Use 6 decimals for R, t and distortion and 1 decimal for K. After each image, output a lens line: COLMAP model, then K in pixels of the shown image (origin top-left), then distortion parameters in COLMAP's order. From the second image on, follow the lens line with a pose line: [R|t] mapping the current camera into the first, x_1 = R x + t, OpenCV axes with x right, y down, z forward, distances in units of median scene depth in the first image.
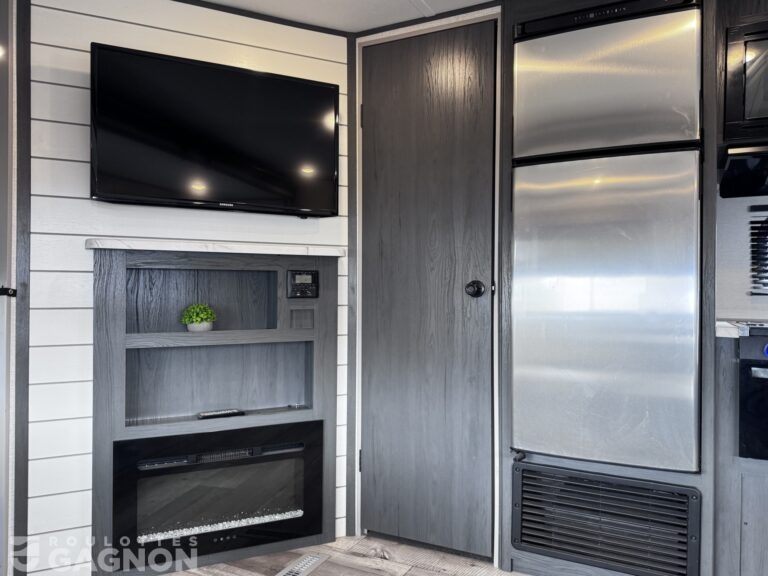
lens RADIAL K [[571.2, 0, 355.9], [0, 571.2, 288.7], [0, 0, 1]] dist [0.059039, -0.109063]
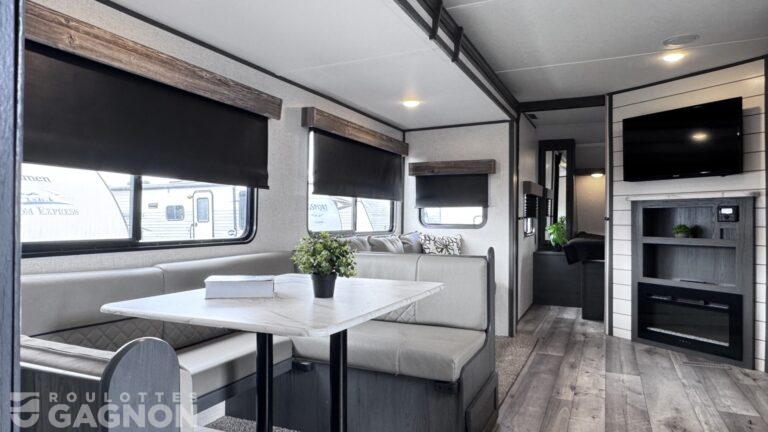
lens RADIAL K [[489.0, 0, 384.0], [0, 489.0, 216.0], [0, 0, 1]] dist [0.004142, 0.000896]
pose [[0.047680, -0.012286, -0.998787, 1.375703], [-0.003550, 0.999916, -0.012469, 0.021595], [0.998856, 0.004140, 0.047633, -0.120499]]
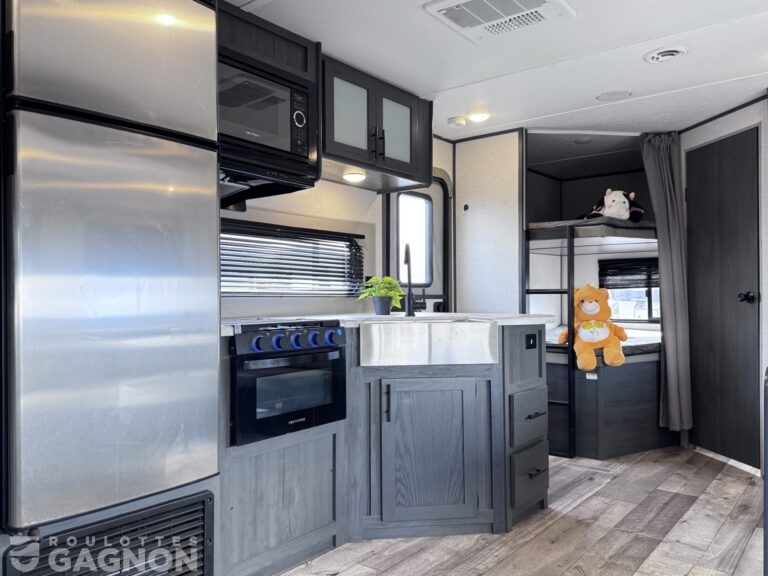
lens RADIAL K [[610.4, 0, 384.0], [0, 610.4, 288.0], [0, 0, 1]] dist [0.101610, -0.123401]
pose [[0.183201, 0.010482, 0.983020, -1.523425], [-0.003033, 0.999944, -0.010097, 0.009288], [-0.983071, -0.001132, 0.183223, 1.032257]]
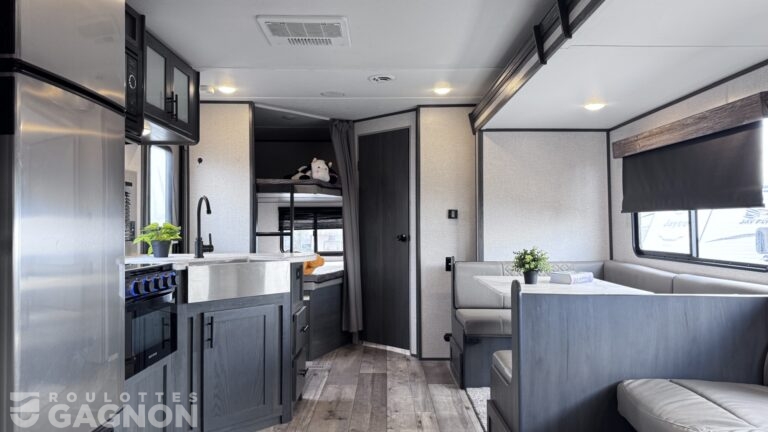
lens RADIAL K [[549.2, 0, 384.0], [0, 549.2, 216.0], [0, 0, 1]] dist [0.074402, -0.001202]
pose [[-0.455185, 0.021323, 0.890141, -1.672426], [-0.006719, 0.999603, -0.027381, -0.014086], [-0.890371, -0.018444, -0.454861, 1.451575]]
